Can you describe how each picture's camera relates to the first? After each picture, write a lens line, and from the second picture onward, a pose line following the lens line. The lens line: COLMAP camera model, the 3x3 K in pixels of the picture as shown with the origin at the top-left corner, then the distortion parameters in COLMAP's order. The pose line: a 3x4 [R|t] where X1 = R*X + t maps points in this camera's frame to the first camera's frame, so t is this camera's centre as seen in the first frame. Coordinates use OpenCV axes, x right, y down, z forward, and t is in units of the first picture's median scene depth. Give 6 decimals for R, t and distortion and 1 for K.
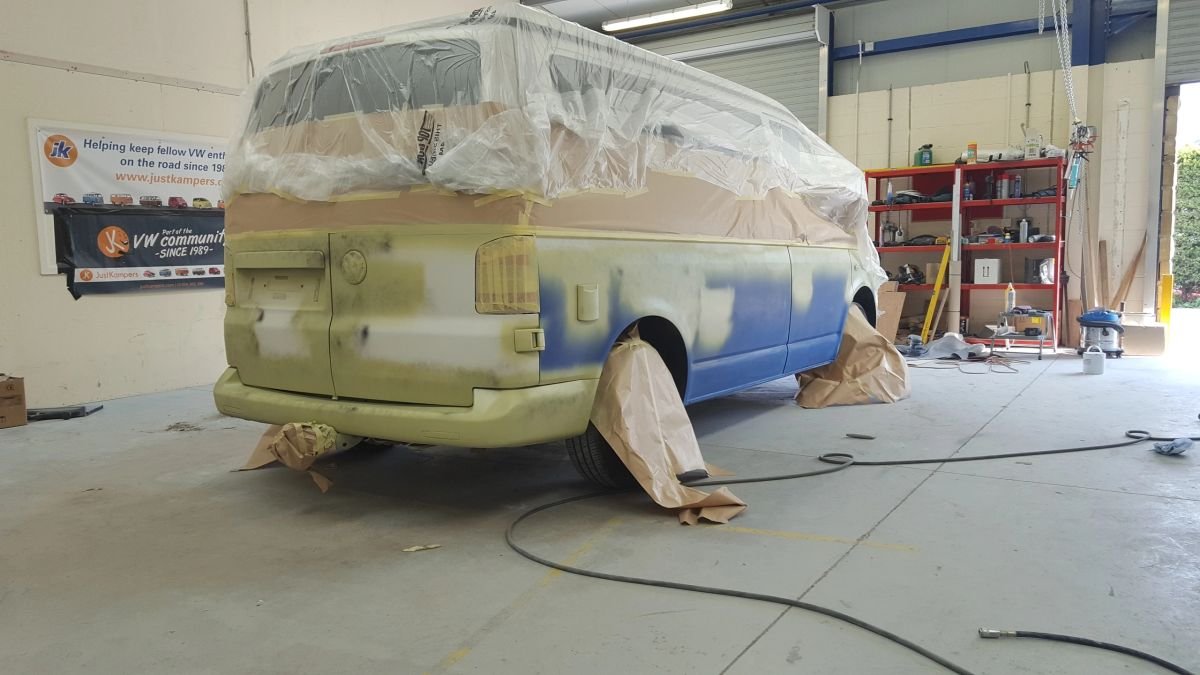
lens RADIAL K [[883.5, 0, 600.0], [0, 883.5, 337.5], [0, 0, 1]] dist [0.026692, -0.000789]
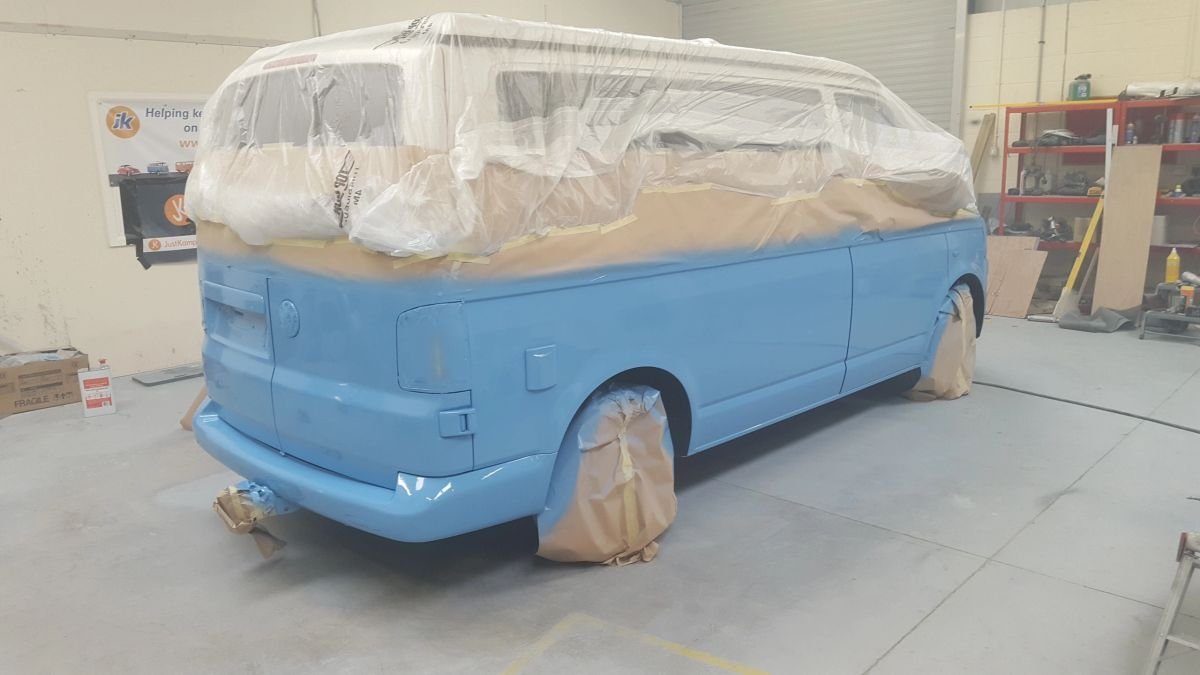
lens RADIAL K [[897.4, 0, 598.9], [0, 897.4, 317.2], [0, 0, 1]] dist [0.025284, -0.006905]
pose [[0.984615, 0.023194, -0.173189, 0.096427], [-0.007903, 0.996048, 0.088463, -0.084065], [0.174557, -0.085733, 0.980908, 0.083508]]
